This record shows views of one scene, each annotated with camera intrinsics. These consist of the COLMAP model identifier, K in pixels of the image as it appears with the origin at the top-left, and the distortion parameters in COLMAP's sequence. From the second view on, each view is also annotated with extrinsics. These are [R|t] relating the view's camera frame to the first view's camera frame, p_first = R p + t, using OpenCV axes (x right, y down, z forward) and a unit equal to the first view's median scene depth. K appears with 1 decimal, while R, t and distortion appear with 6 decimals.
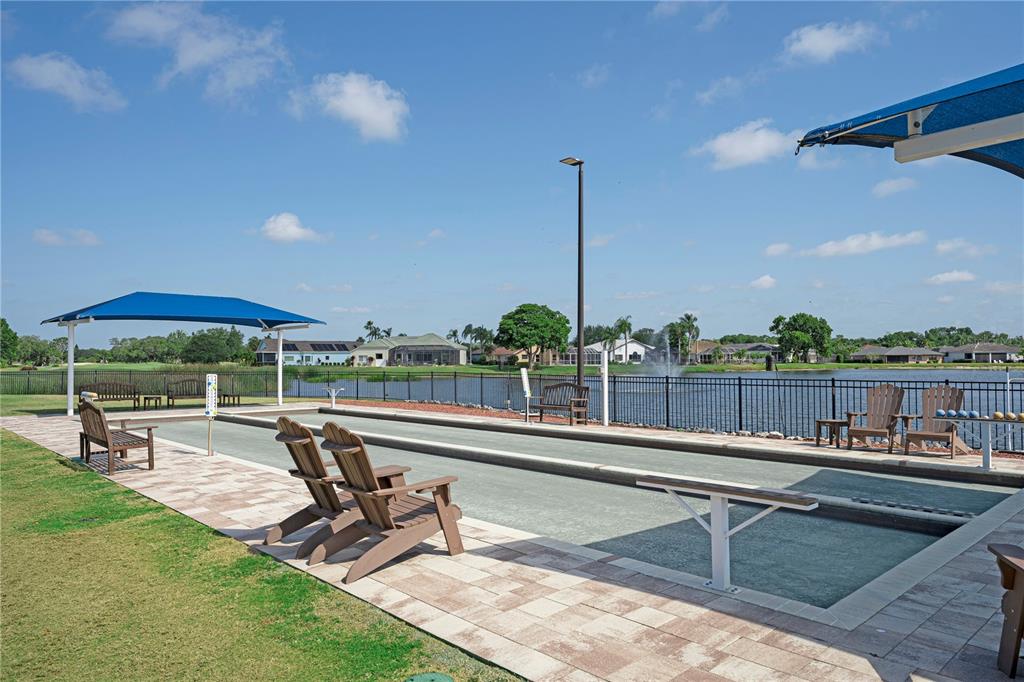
lens RADIAL K [[683.3, 0, 510.4], [0, 683.3, 342.3], [0, 0, 1]] dist [-0.016700, 0.006309]
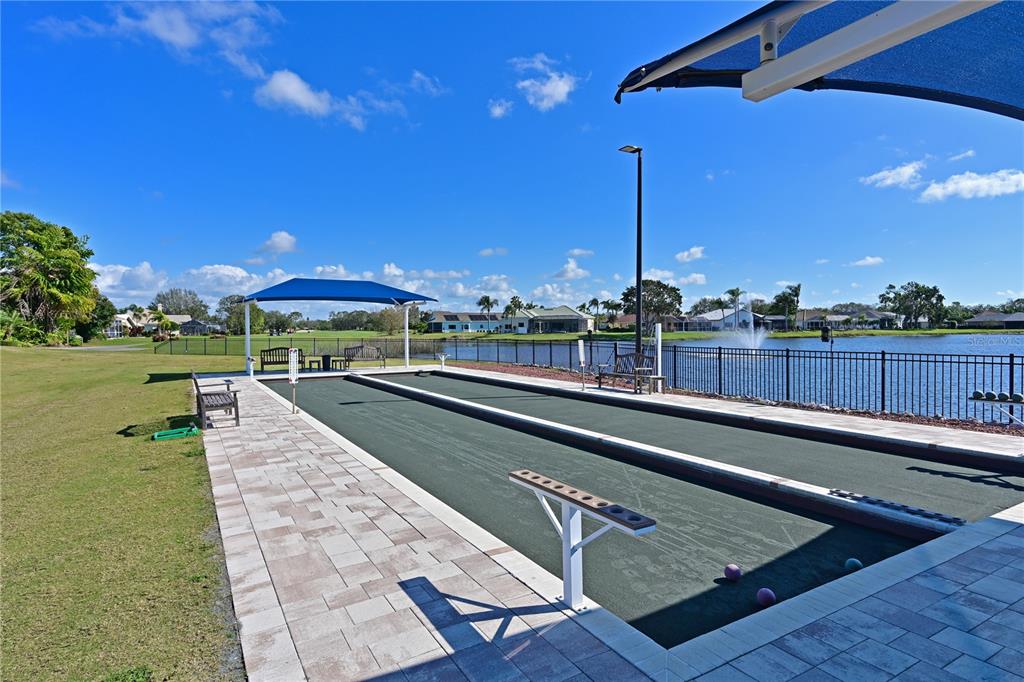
lens RADIAL K [[565.7, 0, 516.1], [0, 565.7, 335.1], [0, 0, 1]] dist [-0.007627, -0.002261]
pose [[0.976795, -0.000770, -0.214173, 0.118010], [0.009314, 0.999200, 0.038887, -0.006707], [0.213972, -0.039980, 0.976021, 0.080884]]
